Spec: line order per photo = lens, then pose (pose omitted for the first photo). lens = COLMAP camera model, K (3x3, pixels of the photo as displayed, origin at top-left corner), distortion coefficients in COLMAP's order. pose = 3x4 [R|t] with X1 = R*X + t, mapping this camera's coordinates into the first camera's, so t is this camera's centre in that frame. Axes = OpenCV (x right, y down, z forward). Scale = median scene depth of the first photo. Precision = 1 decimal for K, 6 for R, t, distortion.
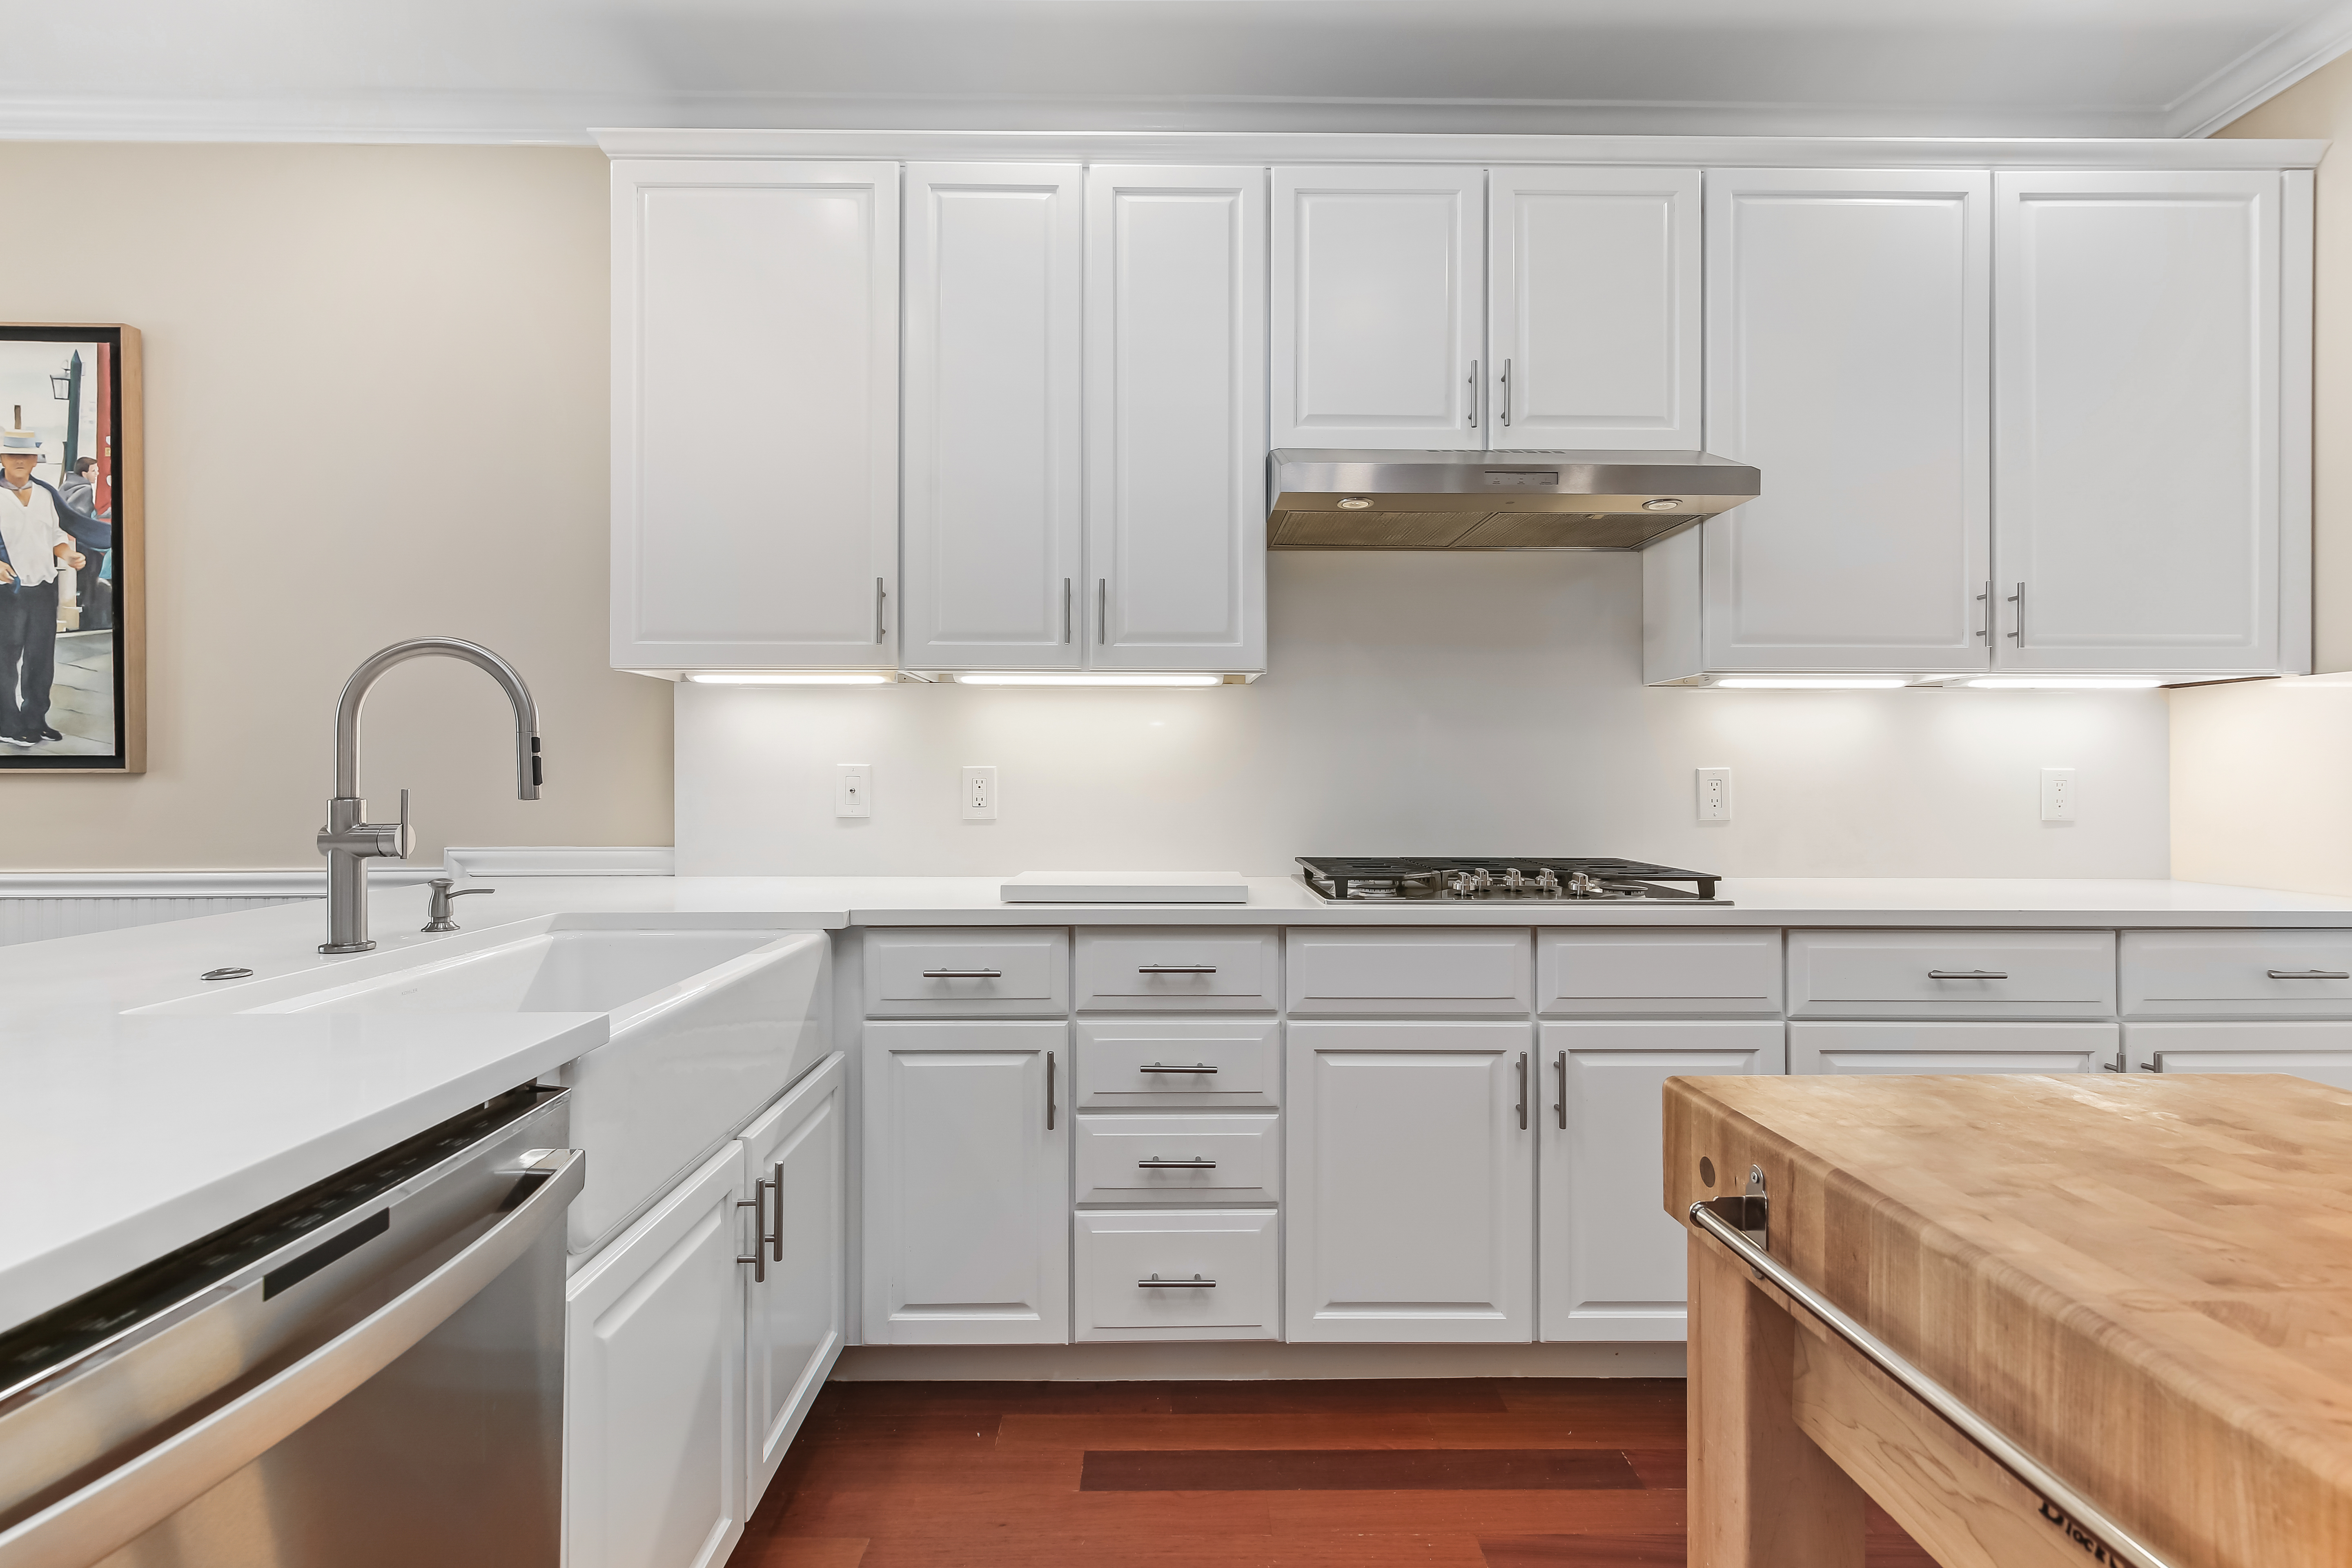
lens RADIAL K [[1061.1, 0, 1175.7], [0, 1061.1, 771.7], [0, 0, 1]] dist [-0.005463, 0.001879]
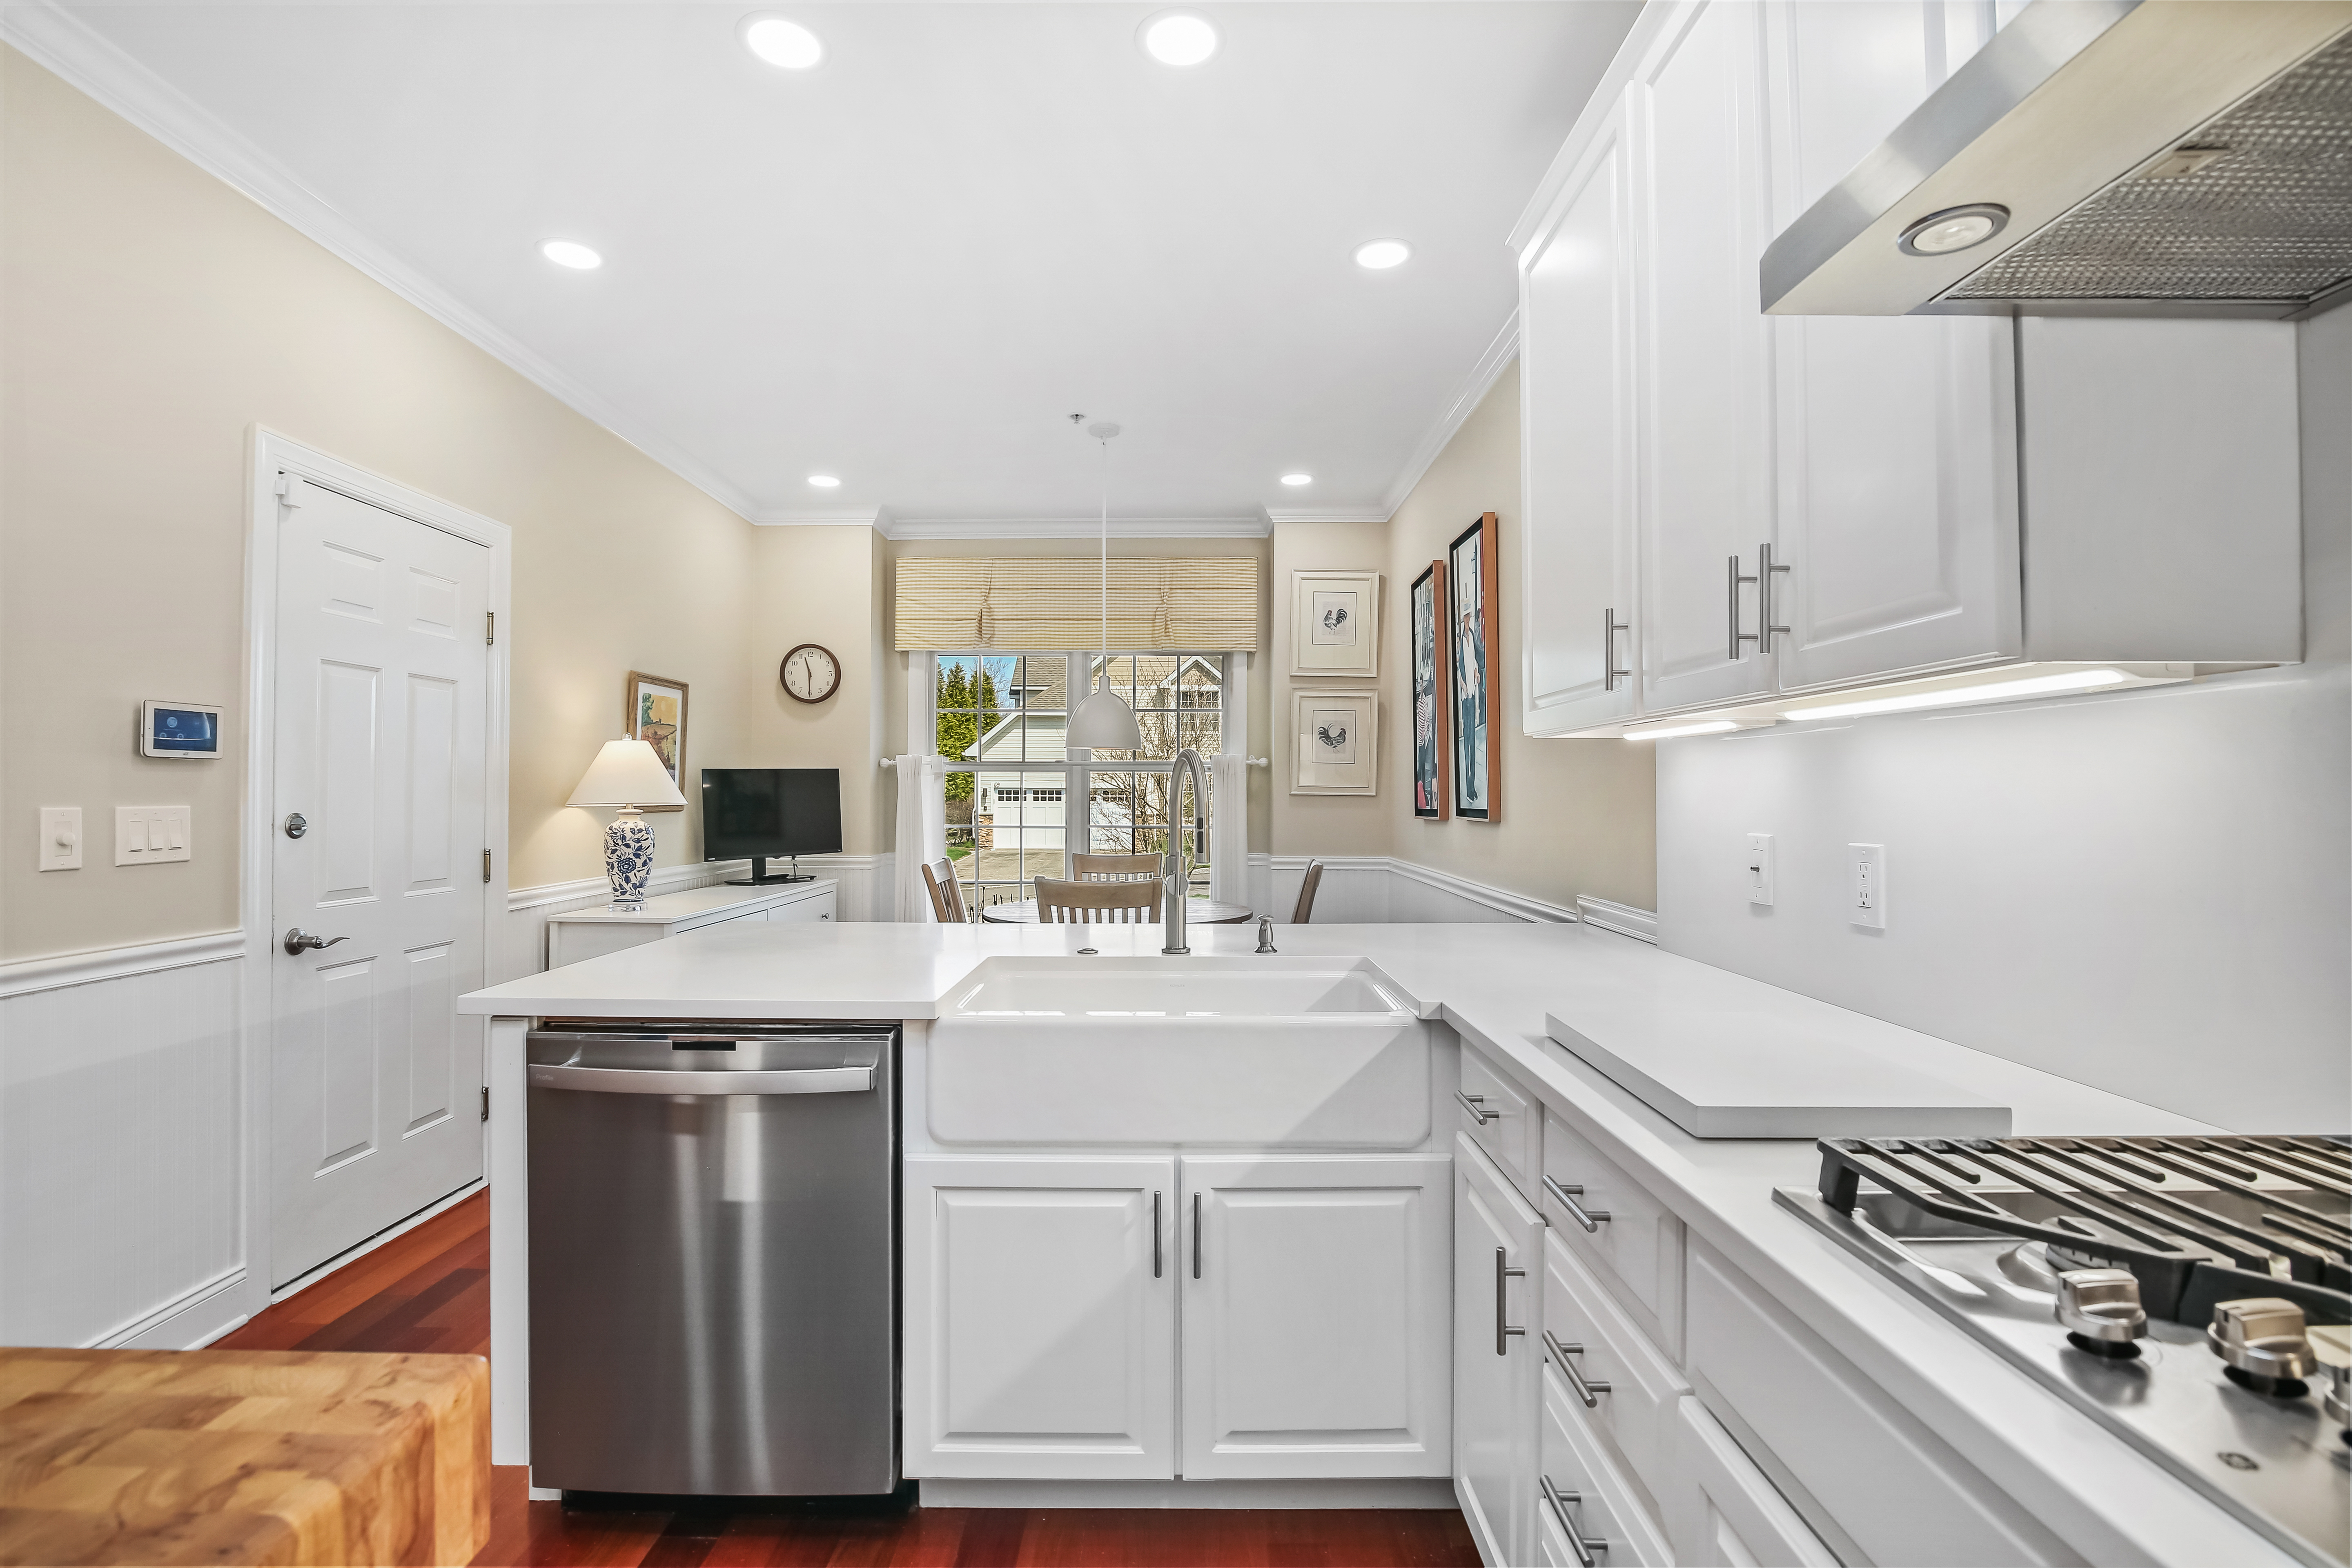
lens RADIAL K [[1061.1, 0, 1179.4], [0, 1061.1, 771.2], [0, 0, 1]] dist [-0.005463, 0.001879]
pose [[-0.010887, -0.021667, -0.999706, 0.520577], [0.007864, 0.999732, -0.021753, -0.043661], [0.999910, -0.008099, -0.010713, 0.655093]]
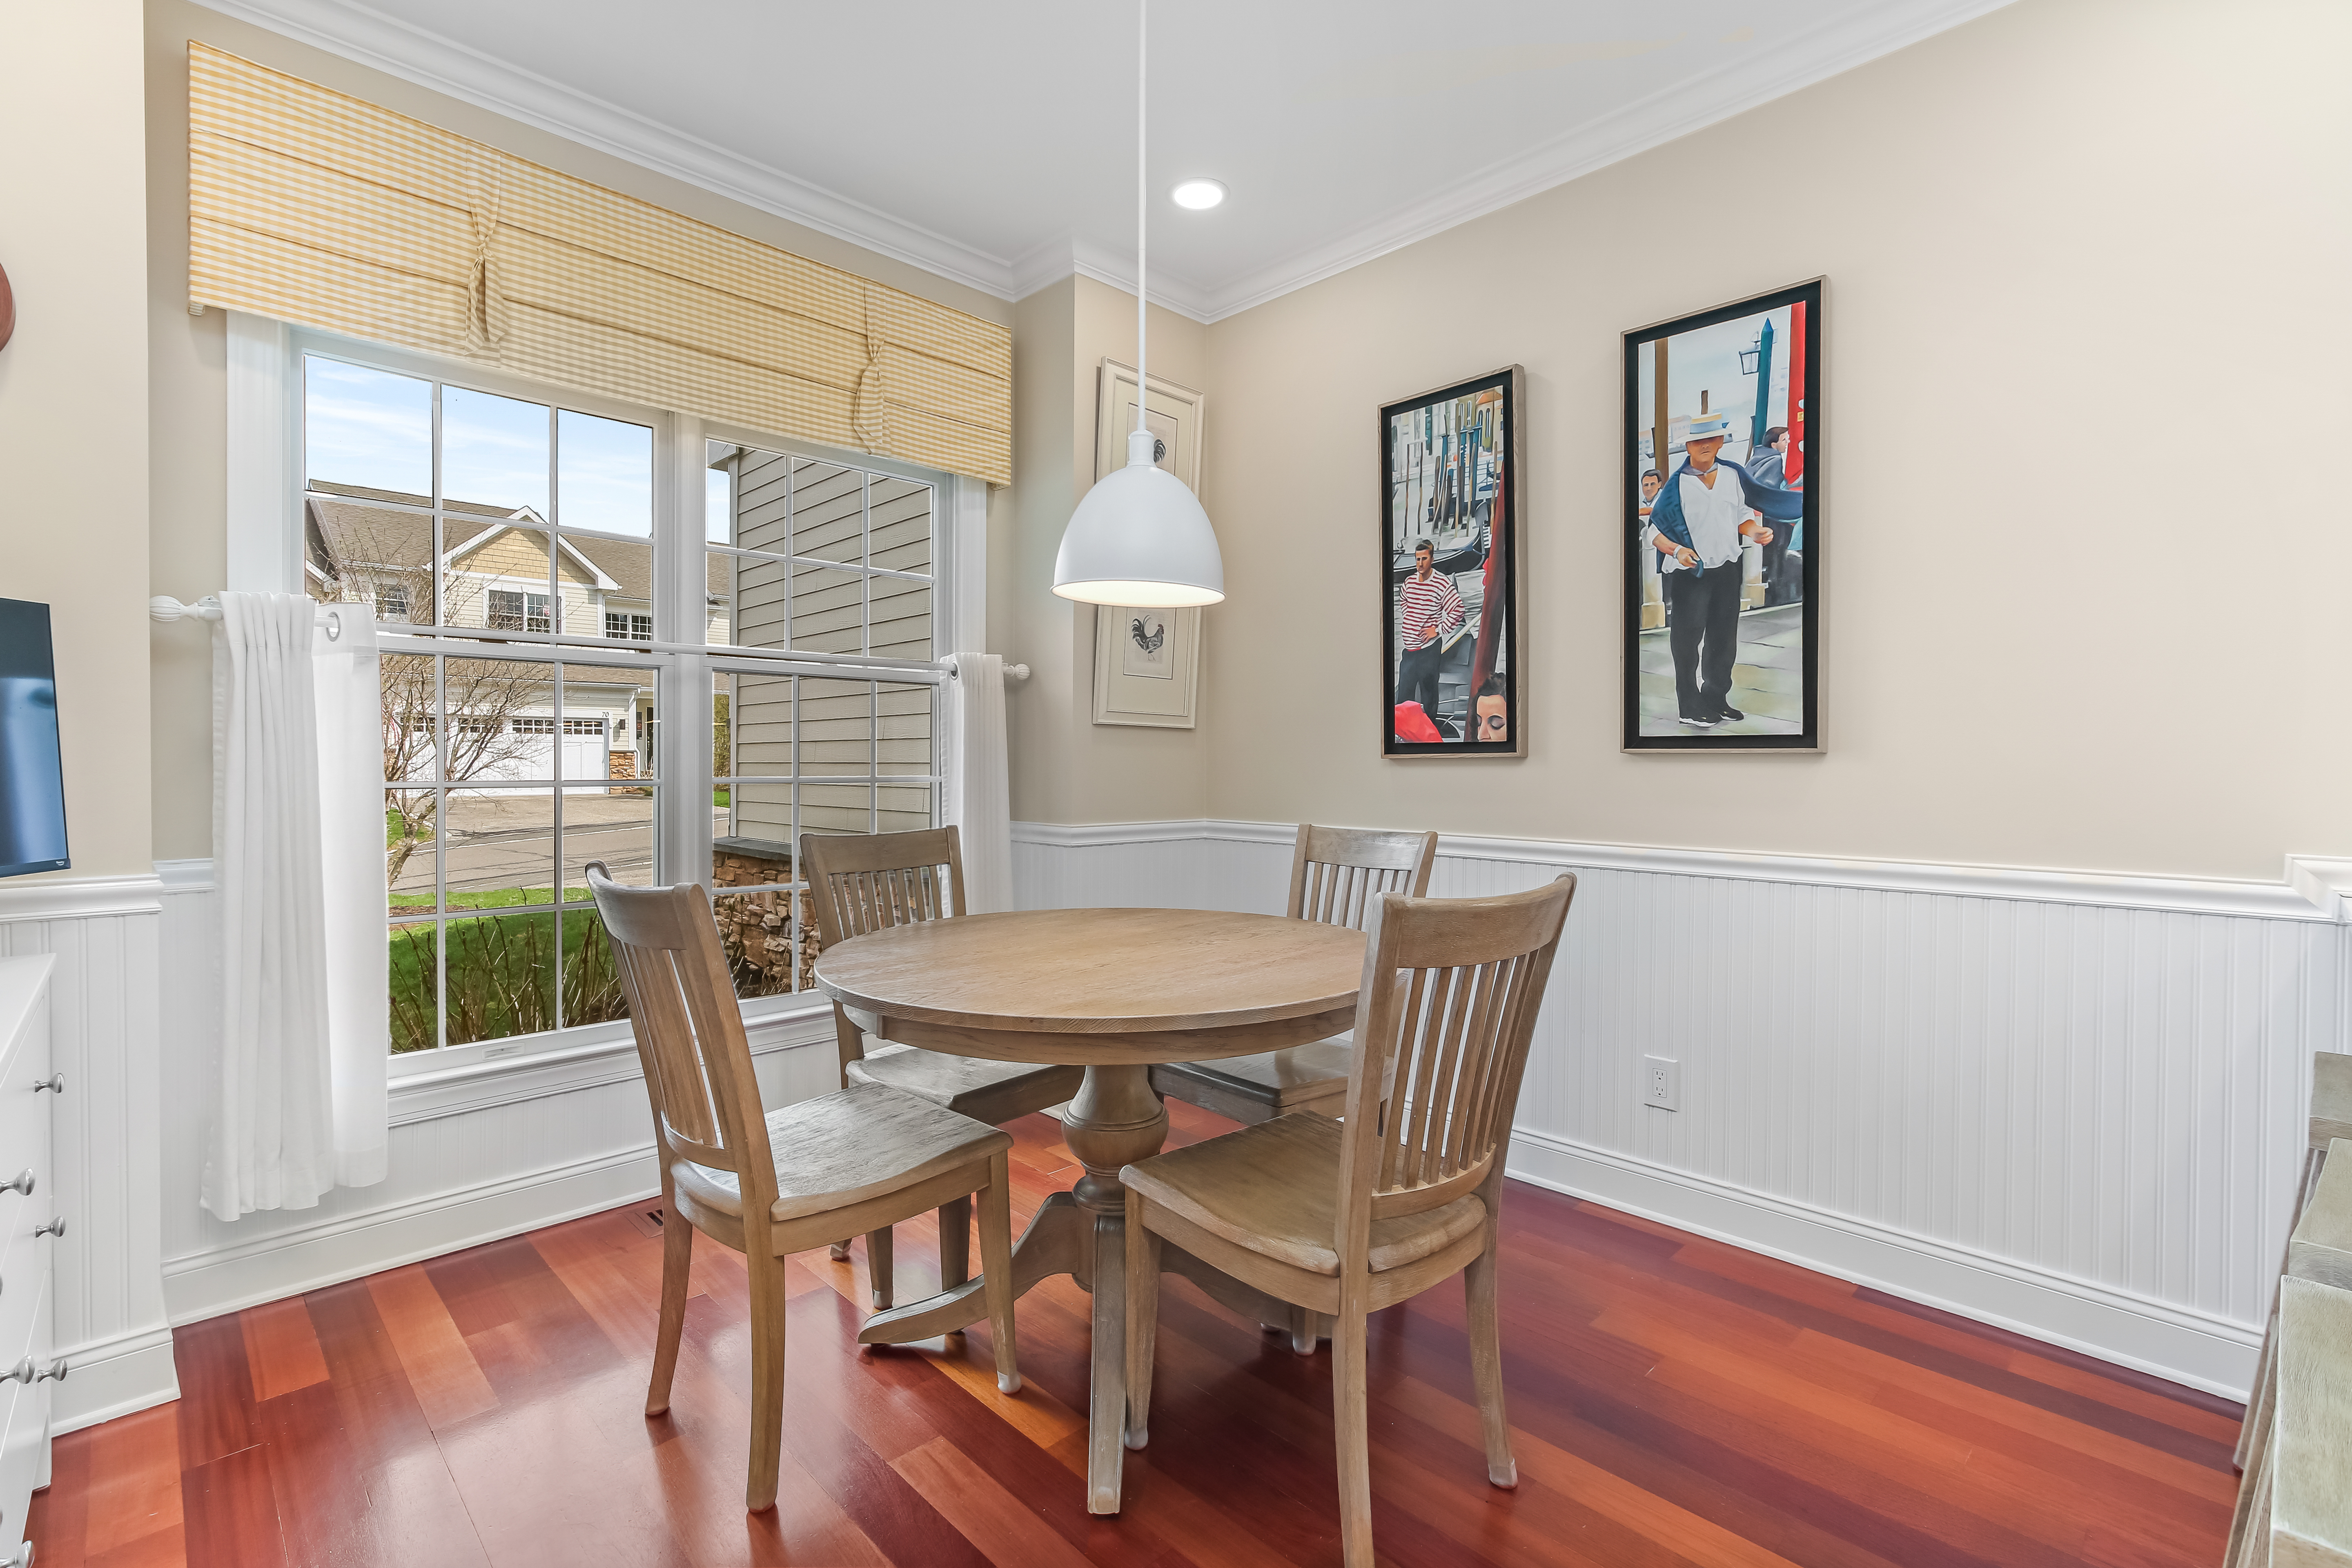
lens RADIAL K [[1061.1, 0, 1186.3], [0, 1061.1, 768.6], [0, 0, 1]] dist [-0.005463, 0.001879]
pose [[0.689649, 0.010647, -0.724066, -0.769190], [0.001515, 0.999869, 0.016145, -0.001068], [0.724143, -0.012232, 0.689542, -0.072160]]
